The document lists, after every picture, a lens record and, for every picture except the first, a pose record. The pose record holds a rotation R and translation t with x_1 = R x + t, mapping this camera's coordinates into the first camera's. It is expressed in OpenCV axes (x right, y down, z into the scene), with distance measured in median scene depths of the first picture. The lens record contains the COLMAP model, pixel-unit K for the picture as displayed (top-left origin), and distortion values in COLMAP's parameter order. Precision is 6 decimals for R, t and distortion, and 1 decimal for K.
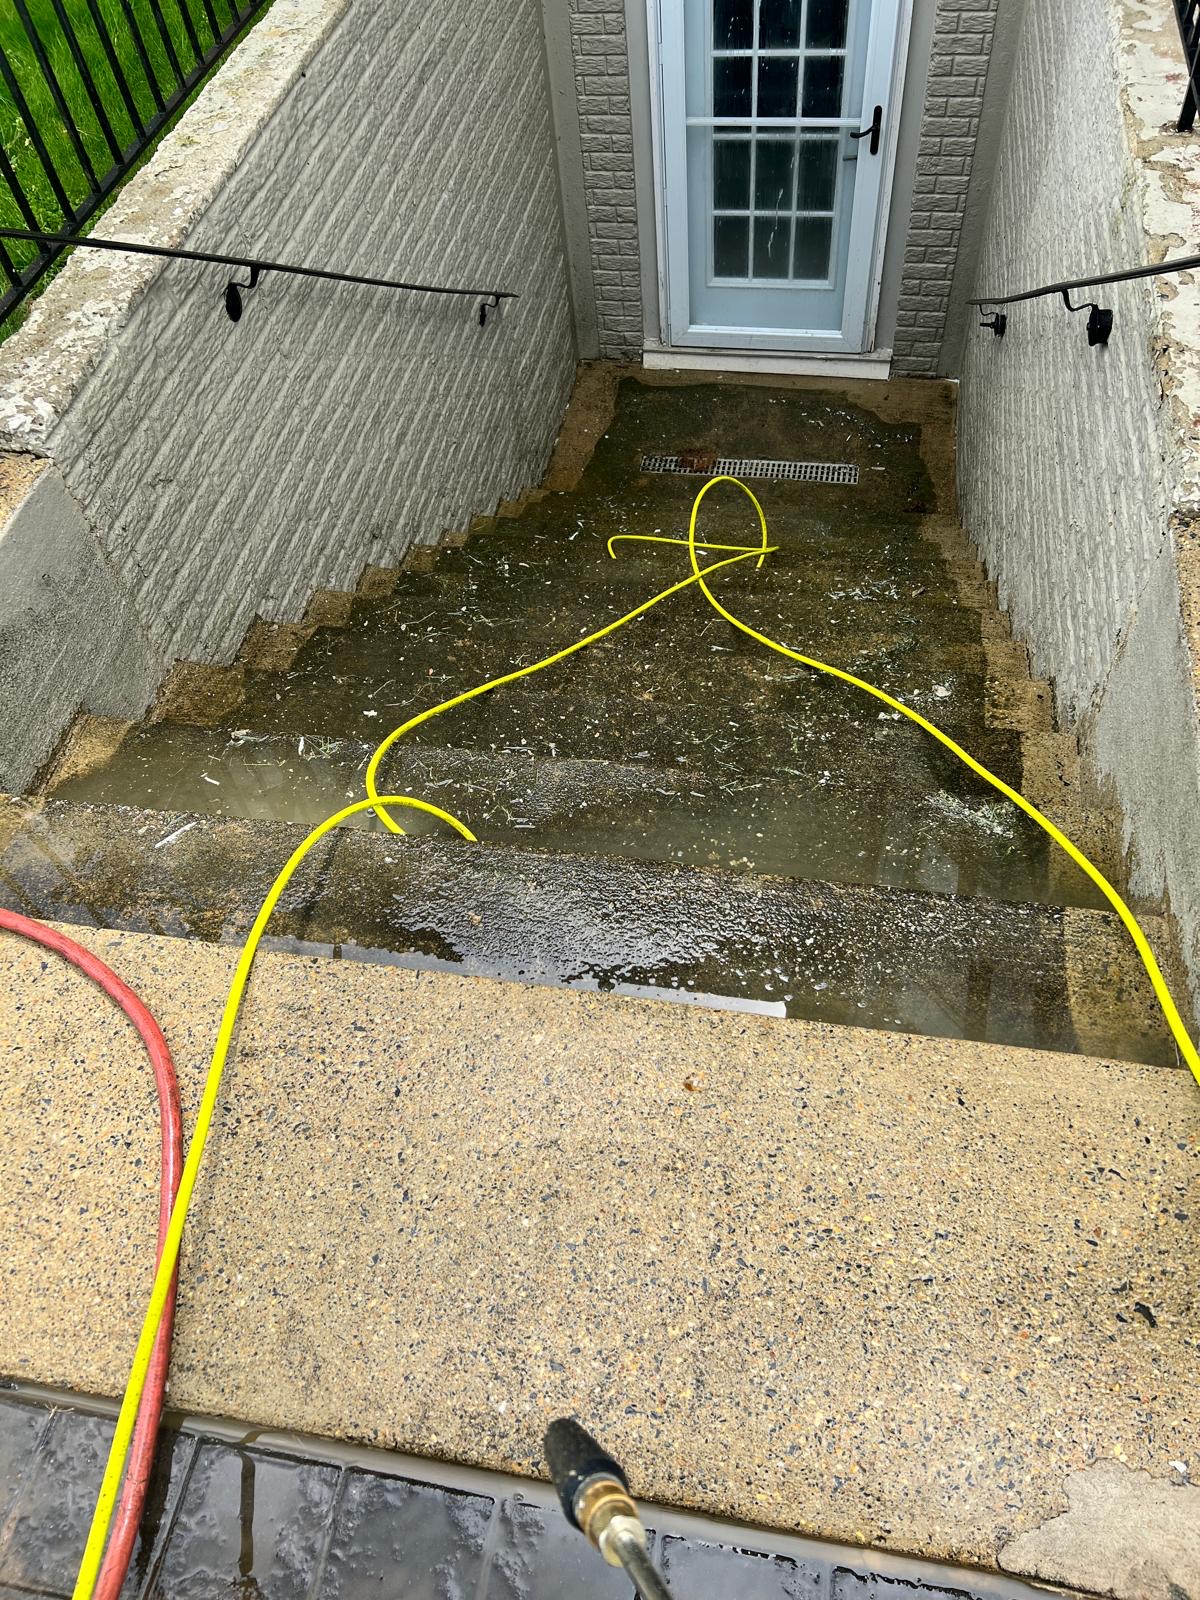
lens RADIAL K [[1202.2, 0, 599.2], [0, 1202.2, 807.2], [0, 0, 1]] dist [0.008636, -0.020619]
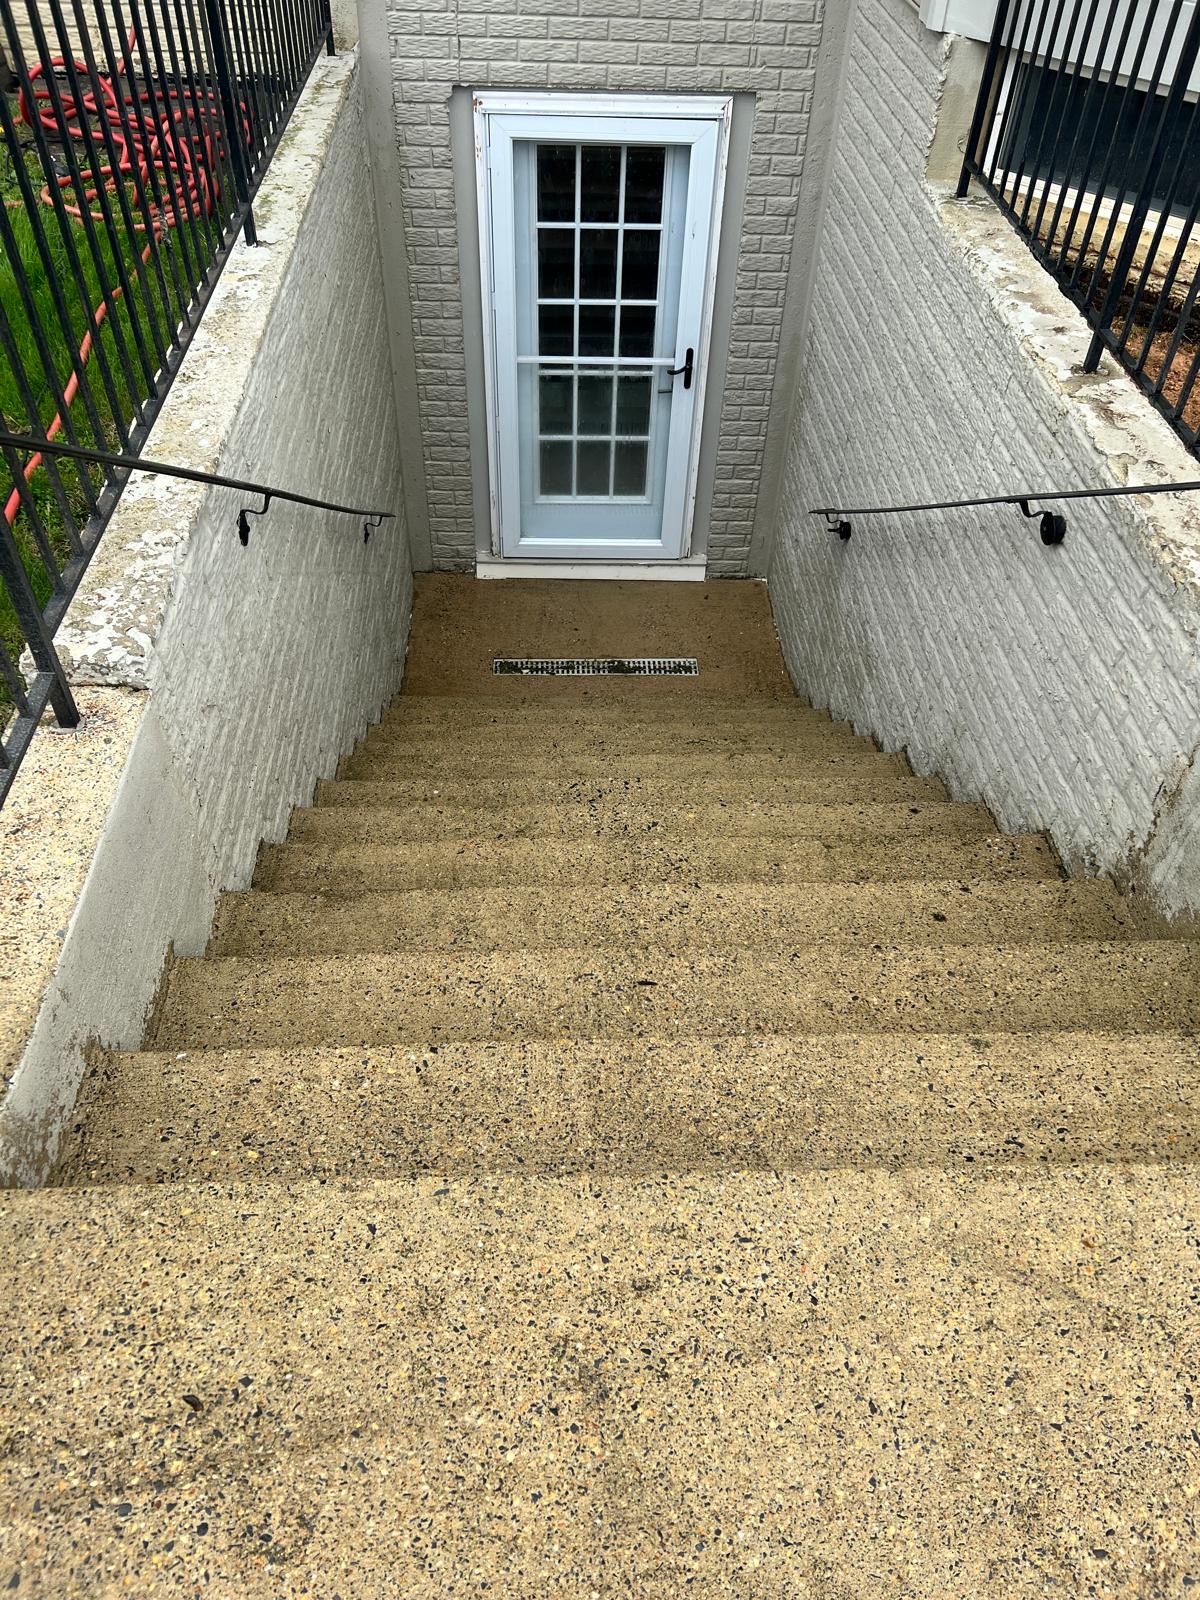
lens RADIAL K [[1196.8, 0, 600.2], [0, 1196.8, 803.7], [0, 0, 1]] dist [0.027830, -0.044592]
pose [[0.969177, -0.078124, 0.233652, -0.339700], [0.114653, 0.982457, -0.147082, -0.021149], [-0.218063, 0.169338, 0.961131, 0.026412]]
